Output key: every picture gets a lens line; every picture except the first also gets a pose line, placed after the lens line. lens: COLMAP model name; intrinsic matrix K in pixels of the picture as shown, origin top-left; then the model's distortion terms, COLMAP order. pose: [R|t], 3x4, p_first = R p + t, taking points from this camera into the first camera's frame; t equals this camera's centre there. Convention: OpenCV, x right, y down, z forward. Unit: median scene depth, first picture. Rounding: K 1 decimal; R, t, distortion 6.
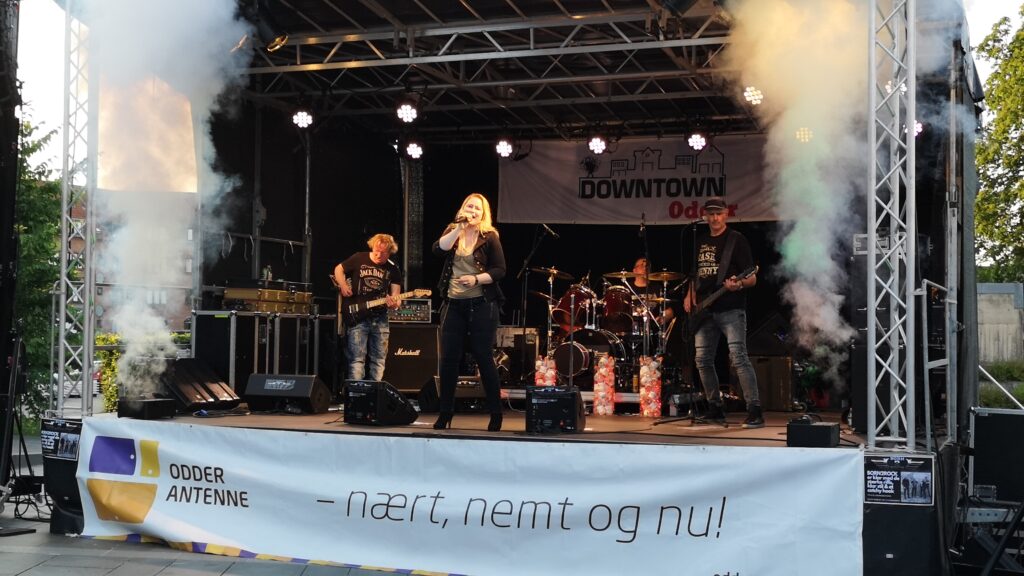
lens RADIAL K [[1354.5, 0, 512.0], [0, 1354.5, 288.0], [0, 0, 1]] dist [0.014038, -0.006646]
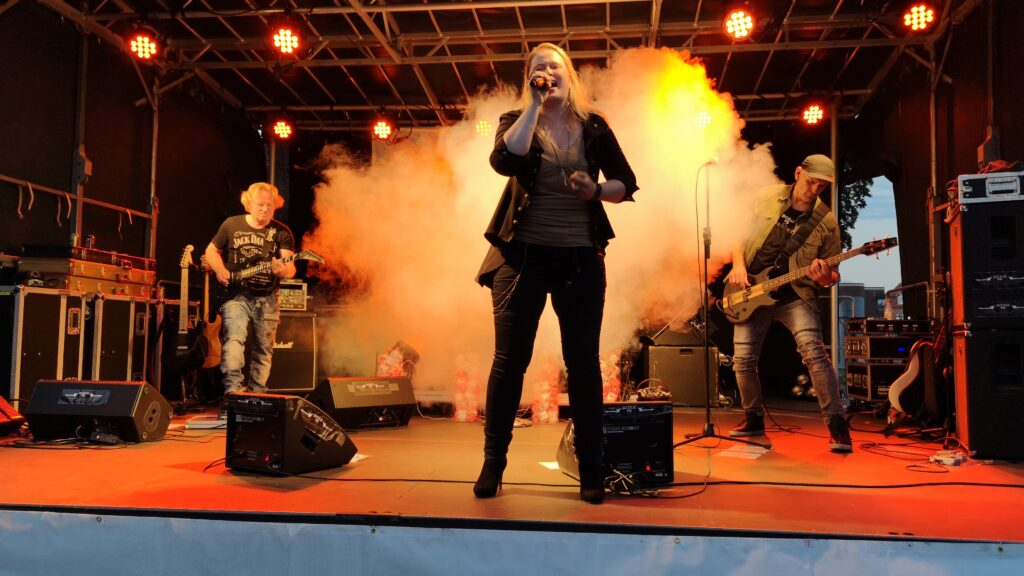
lens RADIAL K [[782.9, 0, 512.0], [0, 782.9, 288.0], [0, 0, 1]] dist [0.040976, -0.046556]
pose [[0.969418, 0.011293, 0.245154, -0.058649], [-0.005384, 0.999679, -0.024759, 0.024250], [-0.245355, 0.022682, 0.969168, 0.509753]]
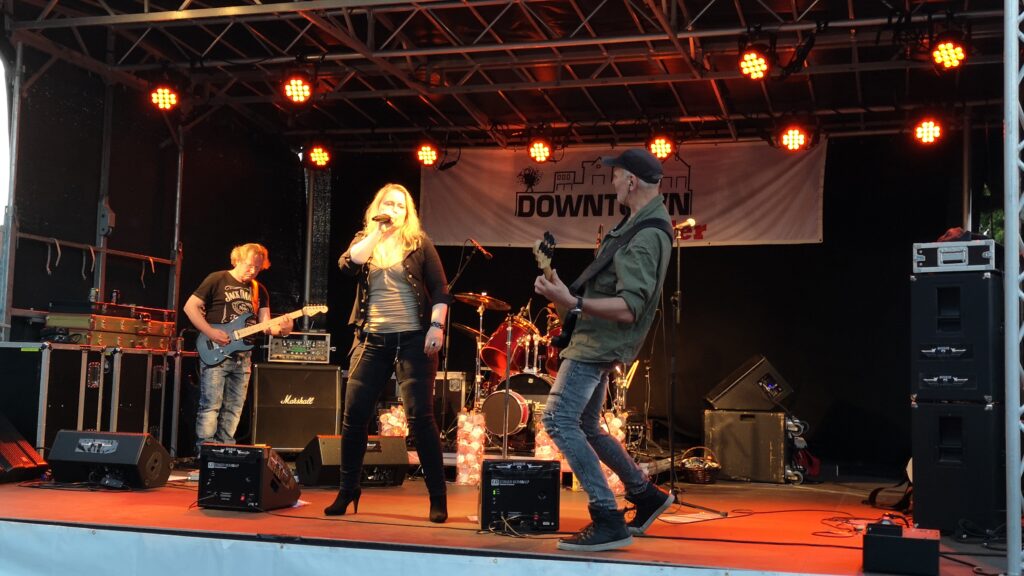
lens RADIAL K [[1197.8, 0, 512.0], [0, 1197.8, 288.0], [0, 0, 1]] dist [0.039462, 0.010979]
pose [[0.998428, 0.017718, 0.053172, 0.009727], [-0.015464, 0.998976, -0.042513, 0.010250], [-0.053871, 0.041624, 0.997680, 0.305773]]
